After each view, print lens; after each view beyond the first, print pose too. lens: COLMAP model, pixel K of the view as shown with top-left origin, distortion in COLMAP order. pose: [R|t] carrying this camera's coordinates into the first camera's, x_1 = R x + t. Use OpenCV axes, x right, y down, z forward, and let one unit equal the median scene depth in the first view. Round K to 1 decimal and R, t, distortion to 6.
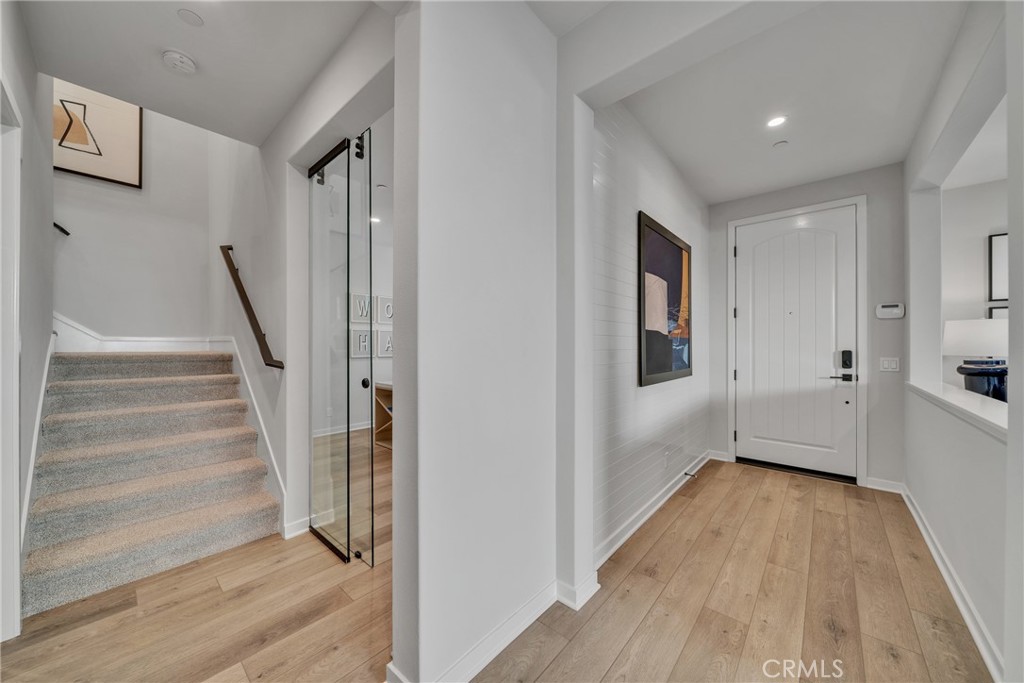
lens RADIAL K [[362.4, 0, 512.8], [0, 362.4, 341.9], [0, 0, 1]] dist [-0.000573, 0.000103]
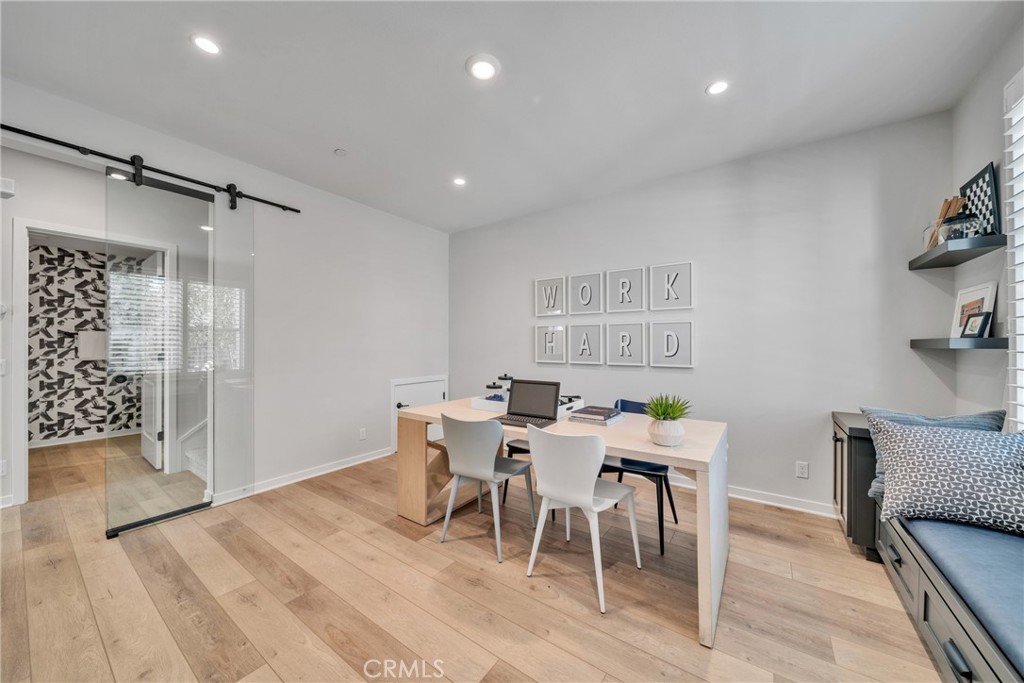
lens RADIAL K [[362.4, 0, 509.4], [0, 362.4, 341.9], [0, 0, 1]] dist [-0.000573, 0.000103]
pose [[0.098036, -0.006849, -0.995159, 0.304981], [0.007352, 0.999954, -0.006157, 0.003871], [0.995156, -0.006713, 0.098082, 0.803487]]
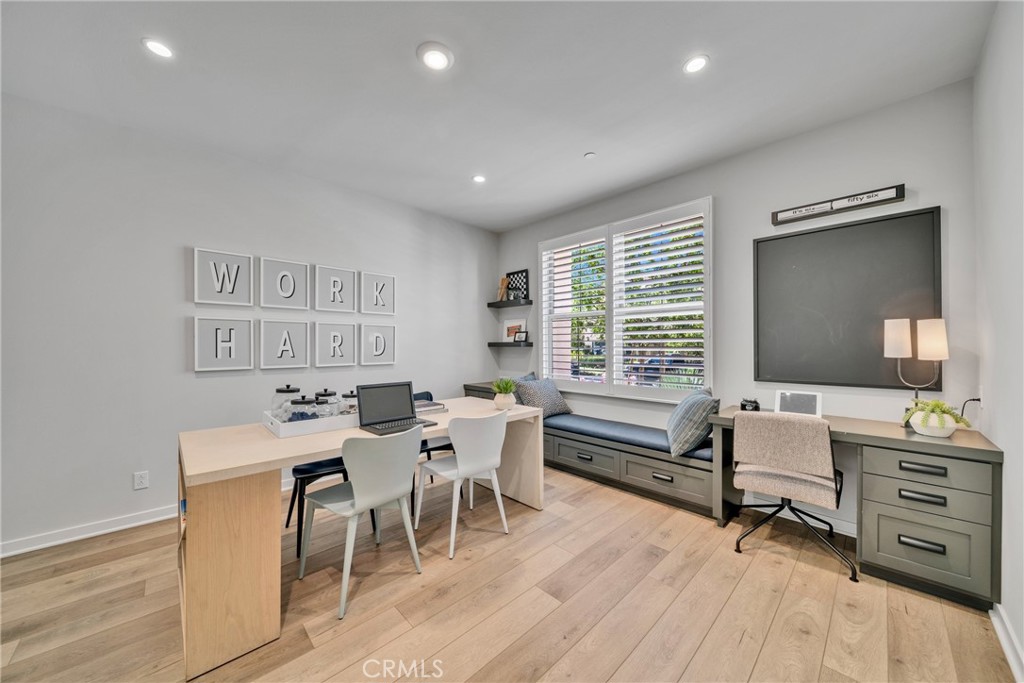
lens RADIAL K [[362.4, 0, 512.1], [0, 362.4, 344.7], [0, 0, 1]] dist [-0.000573, 0.000103]
pose [[0.997035, 0.001533, -0.076928, 0.046030], [-0.000938, 0.999969, 0.007779, 0.000542], [0.076938, -0.007684, 0.997006, 0.478182]]
